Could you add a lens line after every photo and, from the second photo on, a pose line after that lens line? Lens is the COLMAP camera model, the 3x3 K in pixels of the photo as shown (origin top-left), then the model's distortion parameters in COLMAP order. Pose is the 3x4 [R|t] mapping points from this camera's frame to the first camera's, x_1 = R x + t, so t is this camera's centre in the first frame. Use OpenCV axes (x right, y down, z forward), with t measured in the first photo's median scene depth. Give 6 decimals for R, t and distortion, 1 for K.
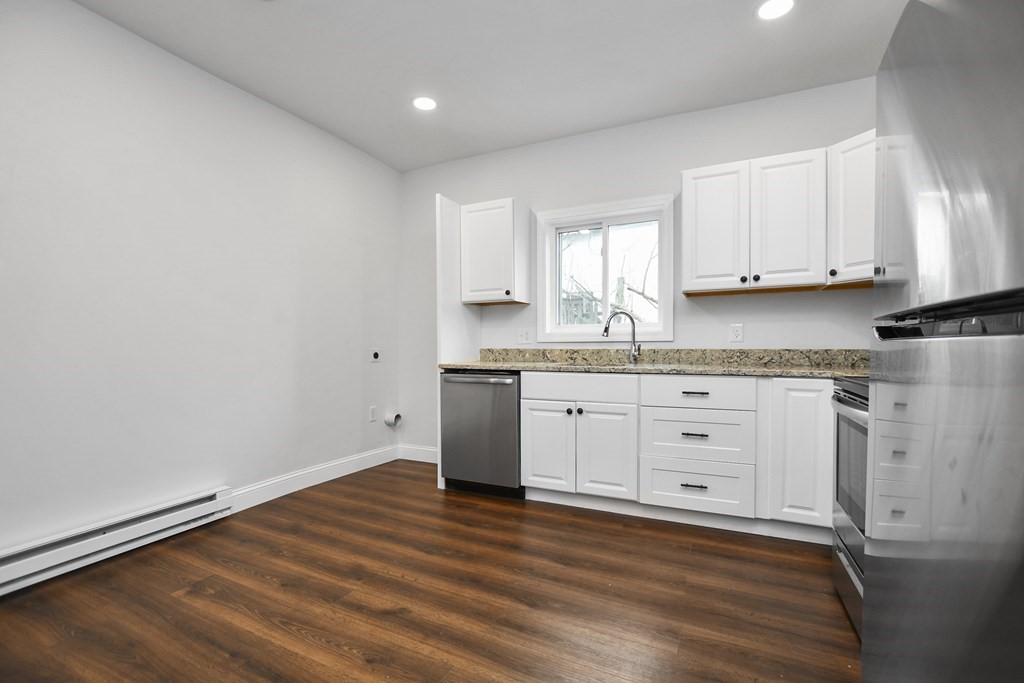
lens RADIAL K [[458.5, 0, 500.4], [0, 458.5, 354.3], [0, 0, 1]] dist [-0.011785, 0.005391]
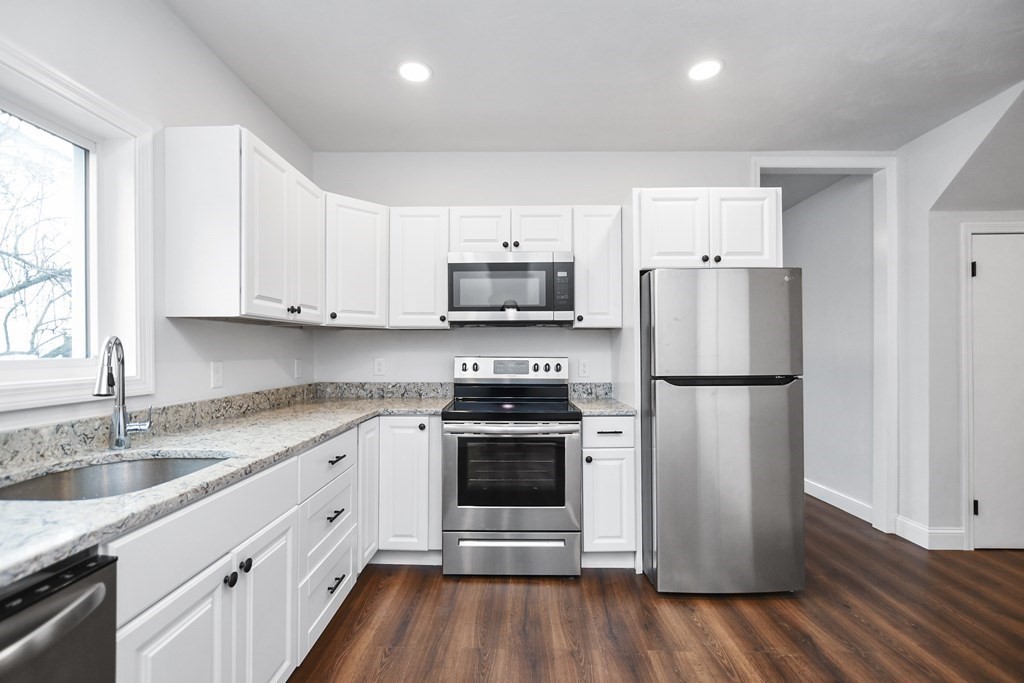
lens RADIAL K [[458.5, 0, 503.1], [0, 458.5, 351.2], [0, 0, 1]] dist [-0.011785, 0.005391]
pose [[-0.417449, 0.004904, 0.908687, -0.343021], [0.022123, 0.999744, 0.004768, -0.083910], [-0.908431, 0.022093, -0.417450, 0.969809]]
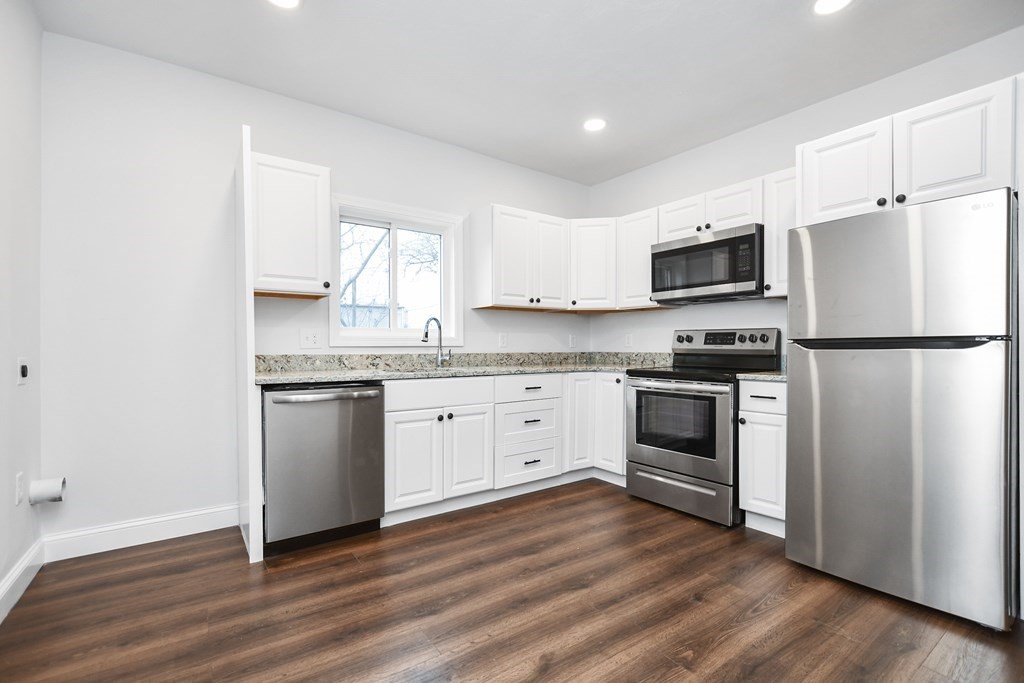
lens RADIAL K [[458.5, 0, 507.5], [0, 458.5, 352.3], [0, 0, 1]] dist [-0.011785, 0.005391]
pose [[0.470371, -0.006908, 0.882441, -0.659288], [0.017047, 0.999854, -0.001259, -0.012182], [-0.882304, 0.015635, 0.470420, 0.423115]]
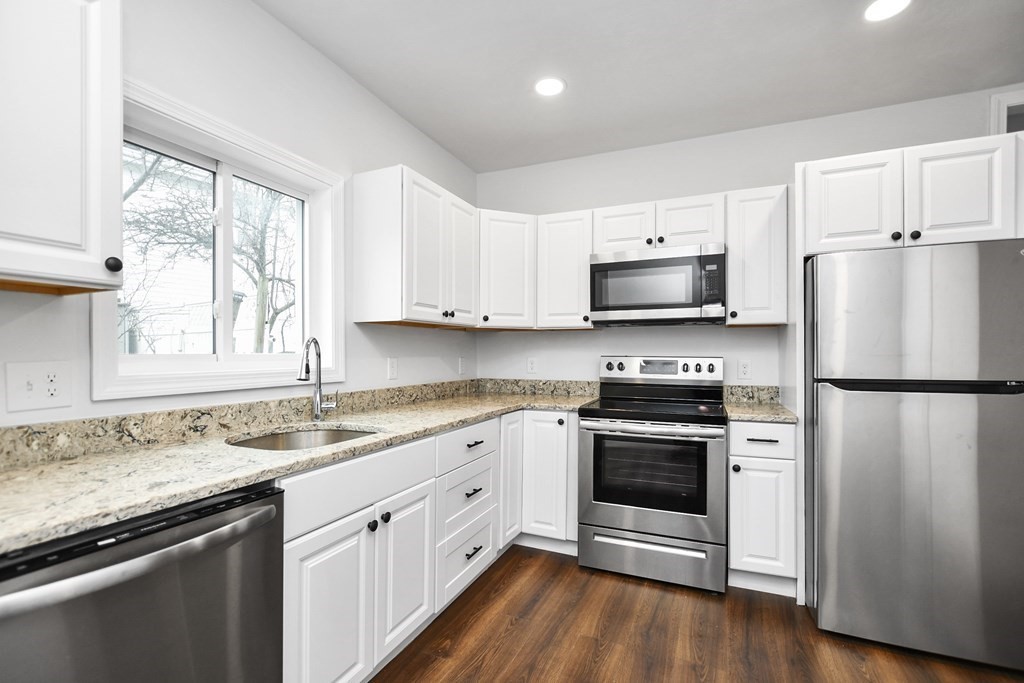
lens RADIAL K [[458.5, 0, 508.1], [0, 458.5, 354.8], [0, 0, 1]] dist [-0.011785, 0.005391]
pose [[-0.034683, 0.000714, 0.999398, -0.401628], [0.019907, 0.999802, -0.000024, -0.075070], [-0.999200, 0.019894, -0.034690, 0.879496]]
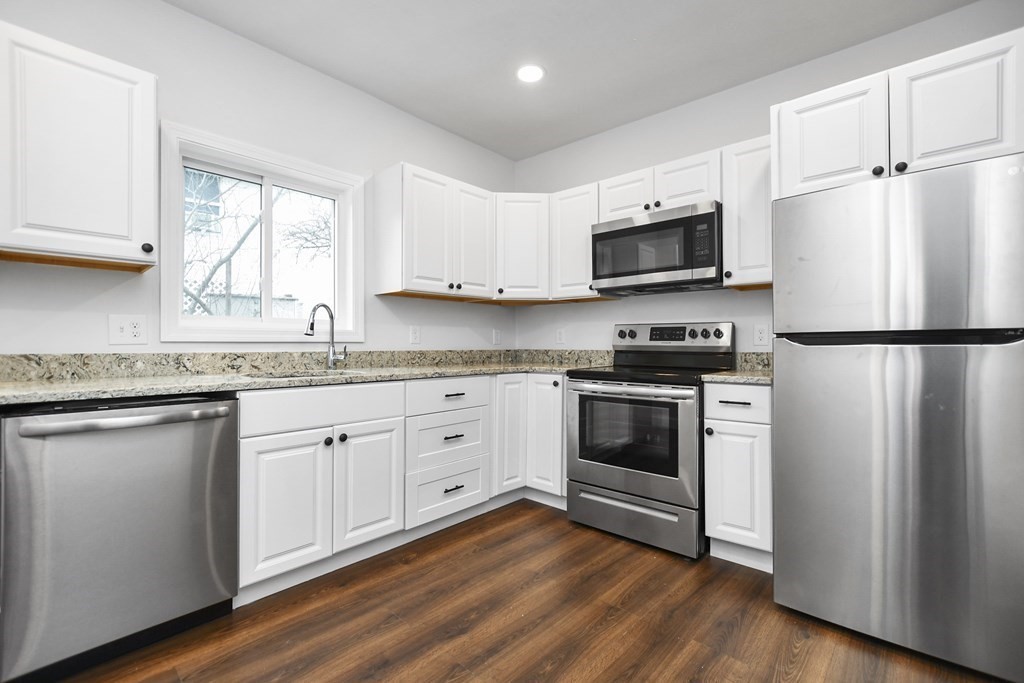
lens RADIAL K [[458.5, 0, 509.6], [0, 458.5, 342.0], [0, 0, 1]] dist [-0.011785, 0.005391]
pose [[0.280754, 0.009086, 0.959737, -0.455073], [0.018338, 0.999722, -0.014829, -0.012208], [-0.959605, 0.021763, 0.280509, 0.548800]]
